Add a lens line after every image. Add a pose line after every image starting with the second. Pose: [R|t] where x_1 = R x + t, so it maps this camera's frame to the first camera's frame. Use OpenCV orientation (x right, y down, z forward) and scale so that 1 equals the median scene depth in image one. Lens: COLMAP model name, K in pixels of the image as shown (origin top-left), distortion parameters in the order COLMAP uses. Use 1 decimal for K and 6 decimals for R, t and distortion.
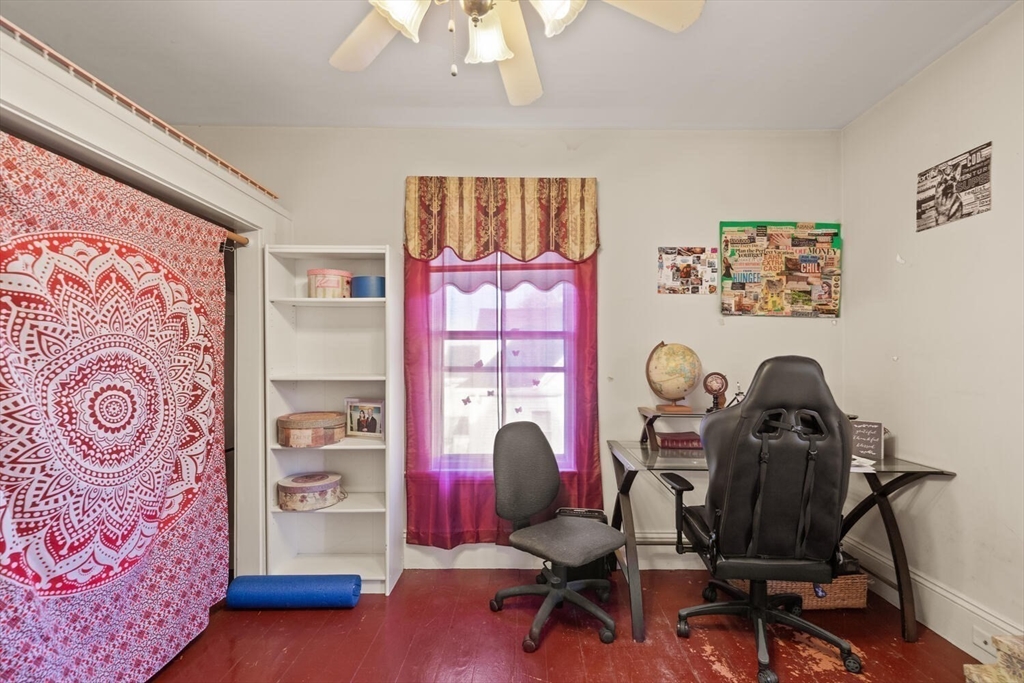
lens RADIAL K [[465.0, 0, 518.8], [0, 465.0, 355.2], [0, 0, 1]] dist [0.003904, -0.001796]
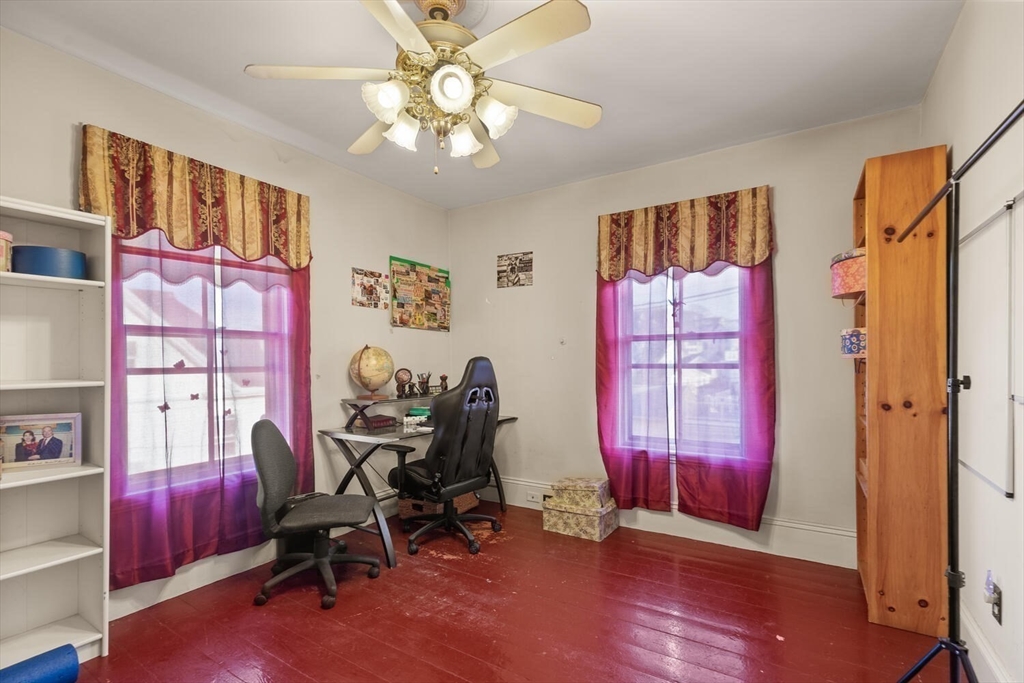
lens RADIAL K [[465.0, 0, 511.0], [0, 465.0, 352.5], [0, 0, 1]] dist [0.003904, -0.001796]
pose [[0.540252, 0.009377, 0.841451, -0.514103], [-0.004927, 0.999956, -0.007980, -0.000221], [-0.841489, 0.000165, 0.540275, -0.013377]]
